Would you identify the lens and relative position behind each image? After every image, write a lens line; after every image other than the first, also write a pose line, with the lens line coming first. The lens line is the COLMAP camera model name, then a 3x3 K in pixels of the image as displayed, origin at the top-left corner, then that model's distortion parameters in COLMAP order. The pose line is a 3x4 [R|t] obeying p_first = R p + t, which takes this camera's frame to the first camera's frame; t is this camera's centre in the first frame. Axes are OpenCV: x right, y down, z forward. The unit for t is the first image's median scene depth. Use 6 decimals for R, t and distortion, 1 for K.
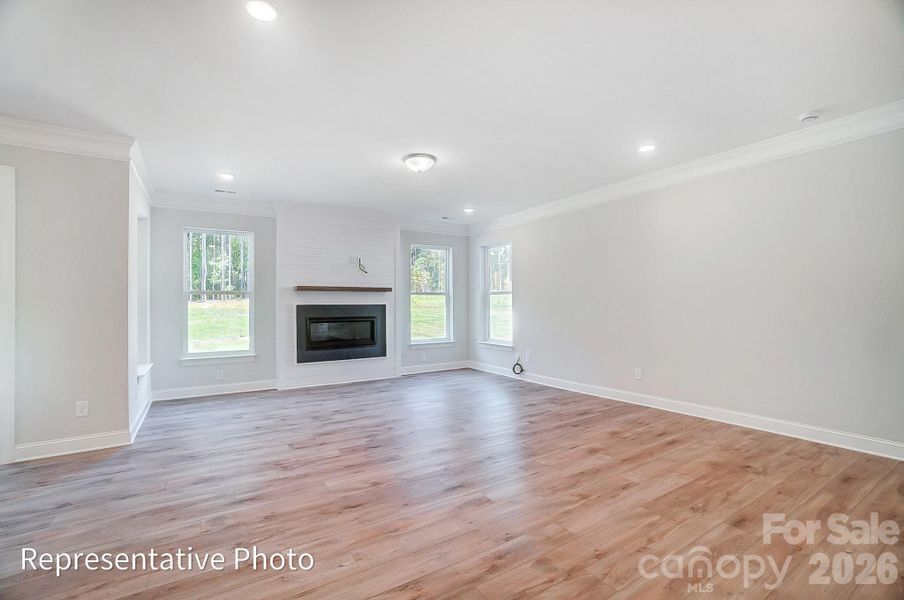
lens RADIAL K [[388.8, 0, 455.5], [0, 388.8, 305.8], [0, 0, 1]] dist [-0.047676, 0.019016]
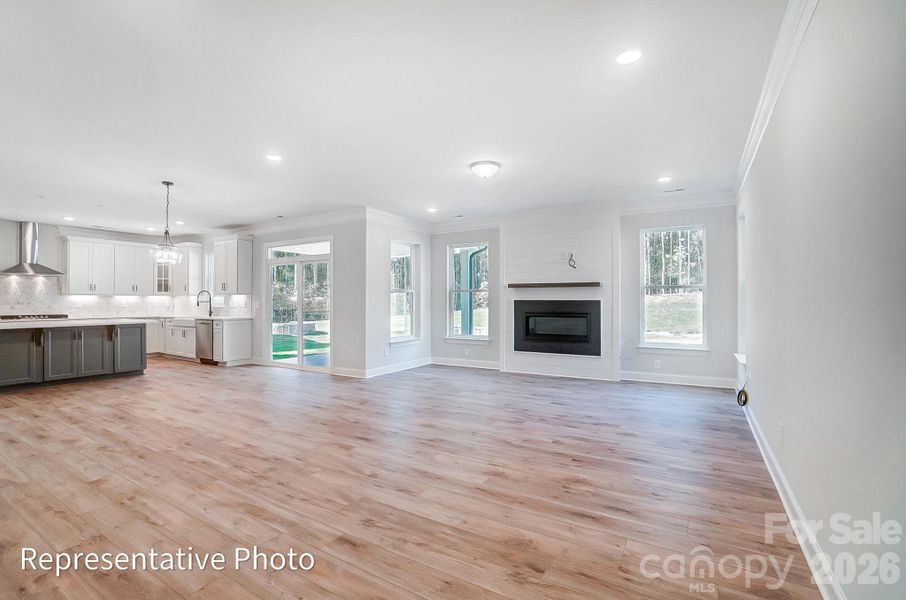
lens RADIAL K [[415.6, 0, 453.0], [0, 415.6, 300.0], [0, 0, 1]] dist [-0.034188, 0.000257]
pose [[0.435522, -0.002770, -0.900174, 0.881808], [0.004375, 0.999990, -0.000961, -0.005646], [0.900167, -0.003519, 0.435530, 0.401109]]
